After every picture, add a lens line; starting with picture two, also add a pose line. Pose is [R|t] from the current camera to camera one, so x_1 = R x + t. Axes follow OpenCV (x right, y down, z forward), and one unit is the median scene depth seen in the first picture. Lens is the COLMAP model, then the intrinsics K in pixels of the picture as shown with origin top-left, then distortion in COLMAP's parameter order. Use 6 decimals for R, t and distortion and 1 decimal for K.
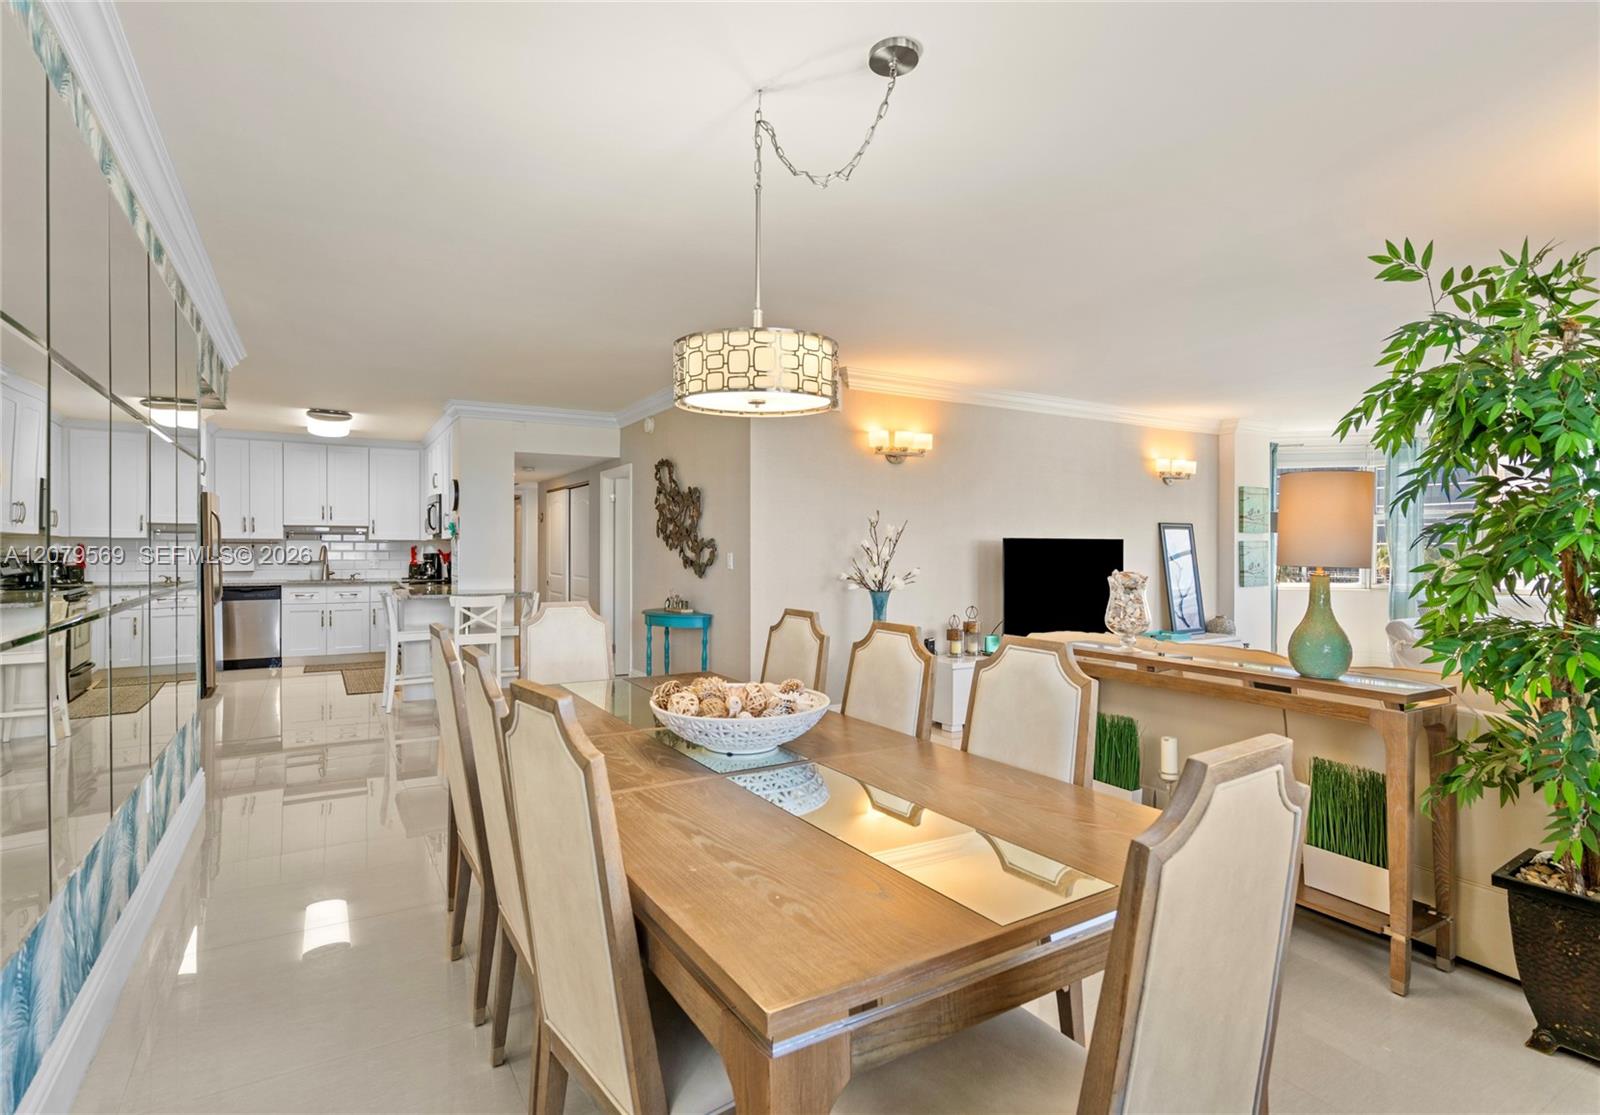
lens RADIAL K [[782.2, 0, 792.5], [0, 782.2, 559.4], [0, 0, 1]] dist [-0.020587, 0.000095]
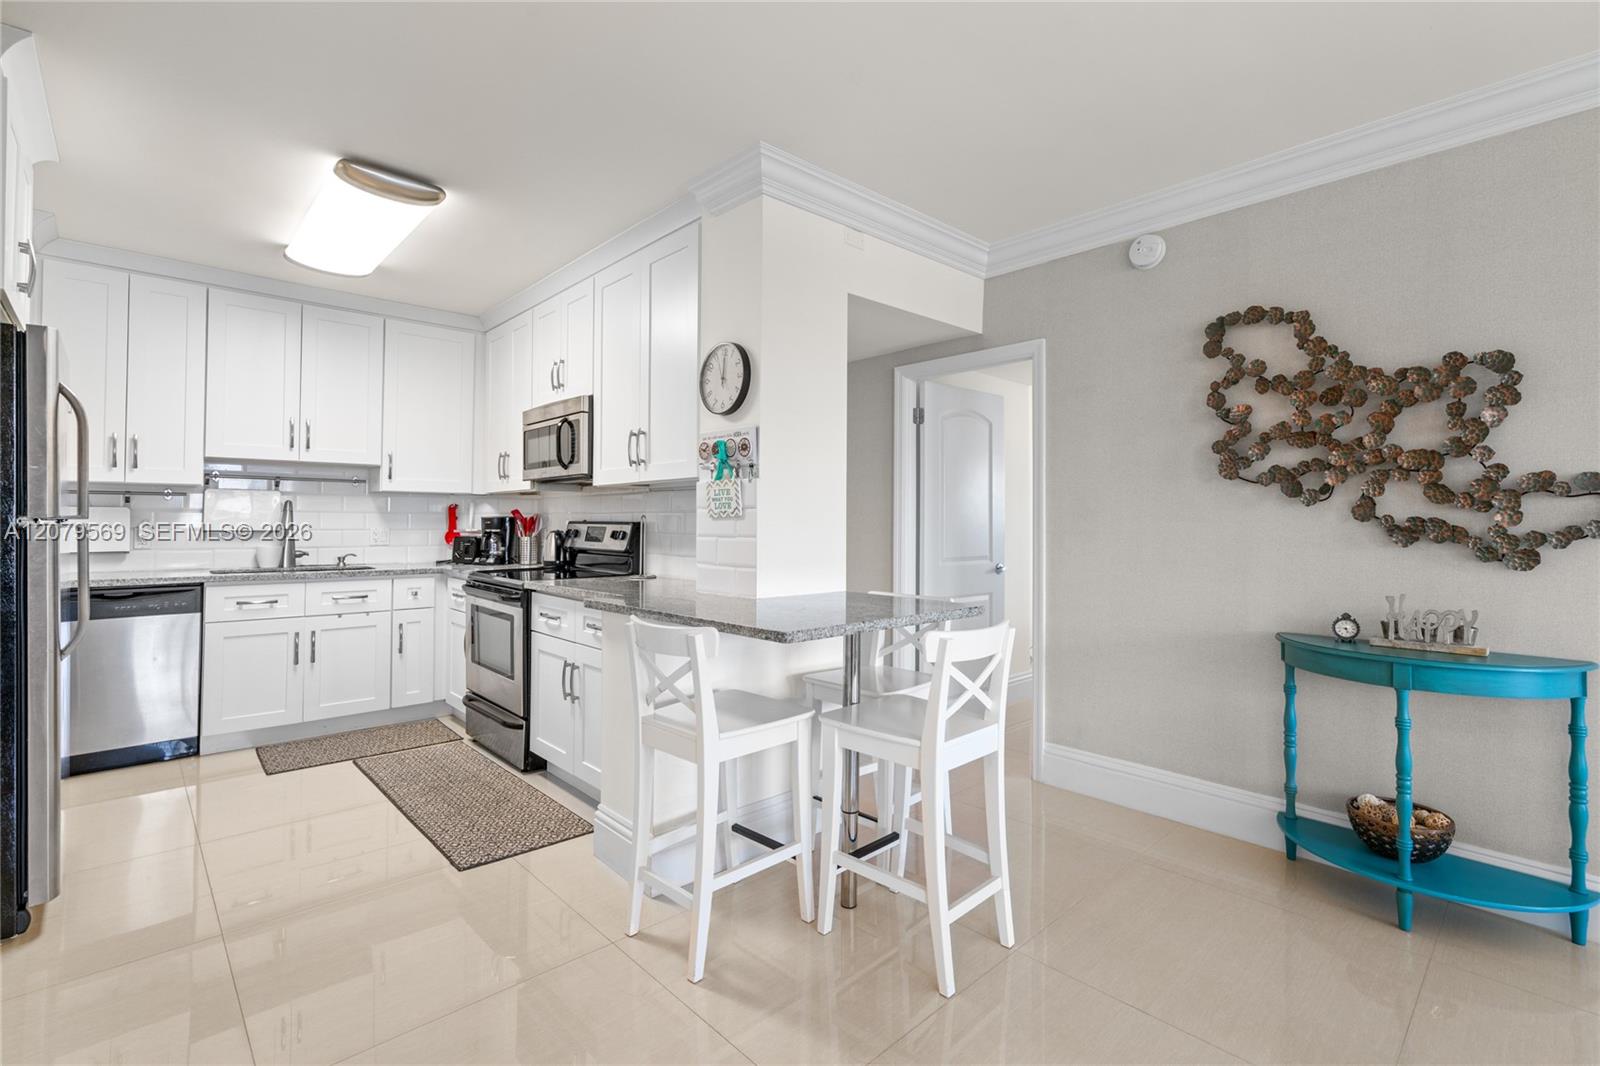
lens RADIAL K [[735.7, 0, 803.0], [0, 735.7, 512.6], [0, 0, 1]] dist [0.001208, 0.003842]
pose [[0.979634, 0.006388, 0.200690, -0.380711], [-0.001317, 0.999677, -0.025392, 0.002227], [-0.200787, 0.024611, 0.979326, 0.471519]]
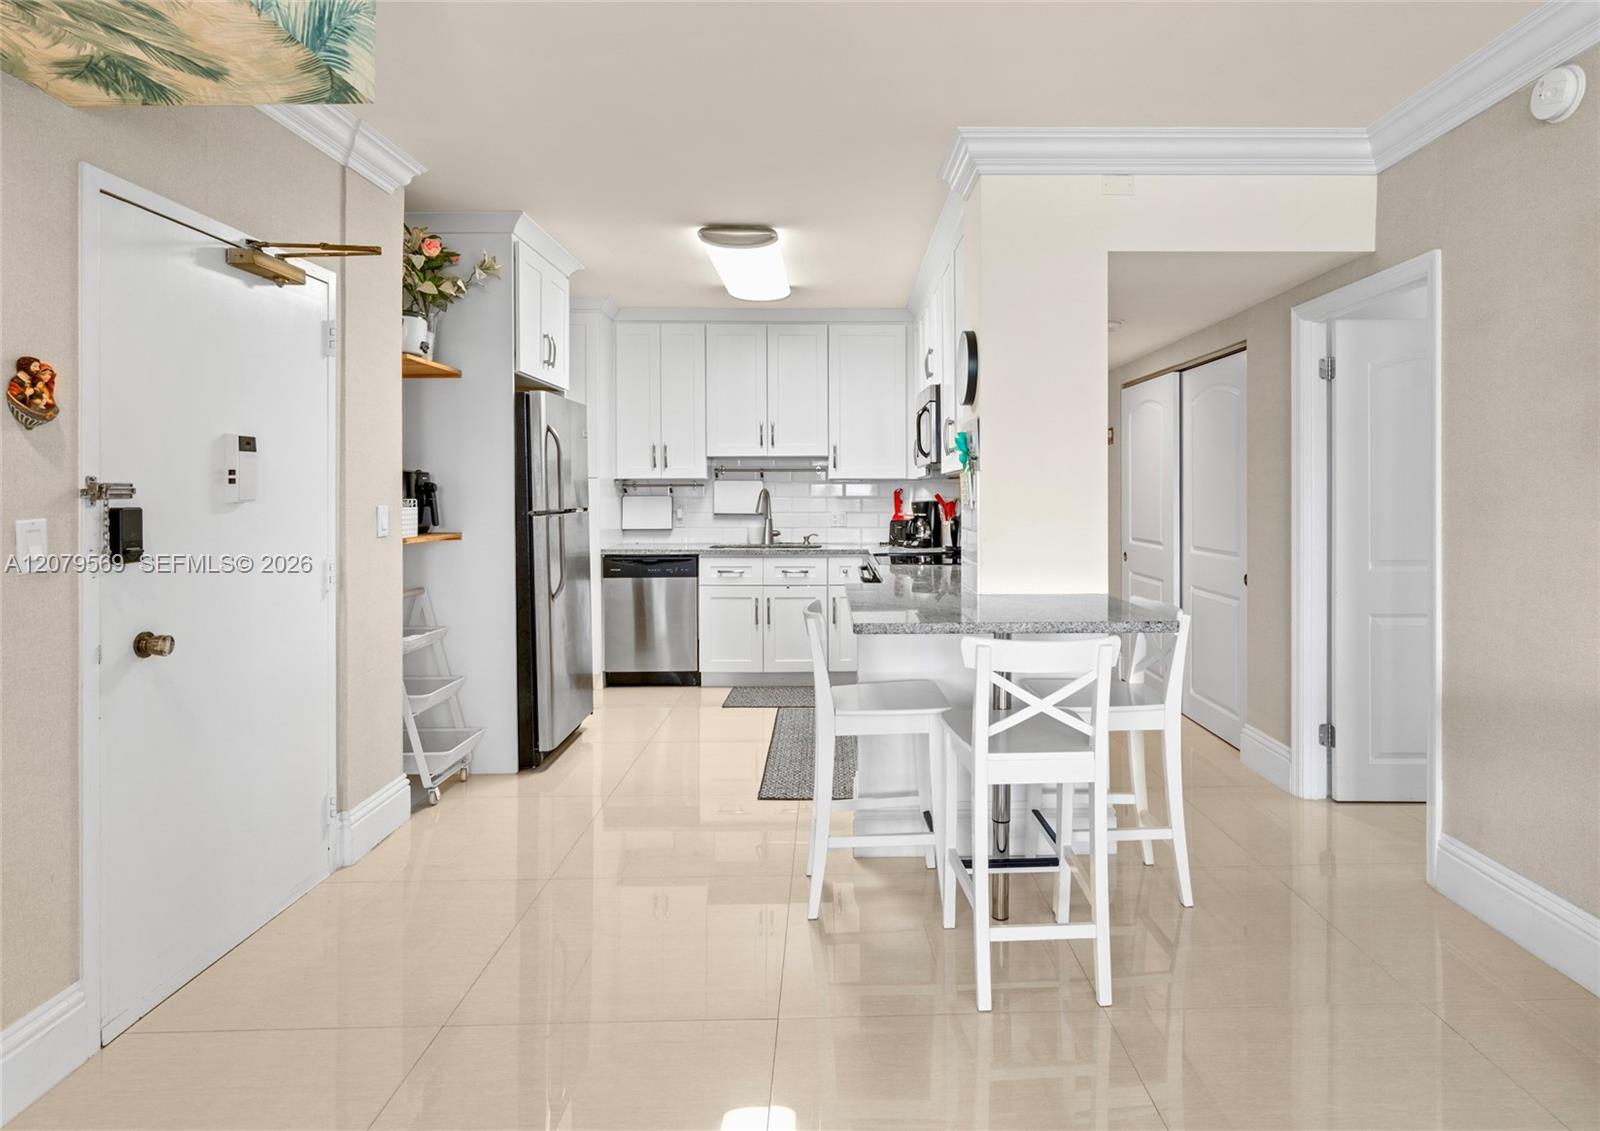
lens RADIAL K [[882.7, 0, 863.2], [0, 882.7, 503.9], [0, 0, 1]] dist [-0.006670, -0.000450]
pose [[0.871220, 0.002393, -0.490887, -0.198485], [-0.003064, 0.999995, -0.000565, -0.005899], [0.490884, 0.001996, 0.871223, 0.442391]]
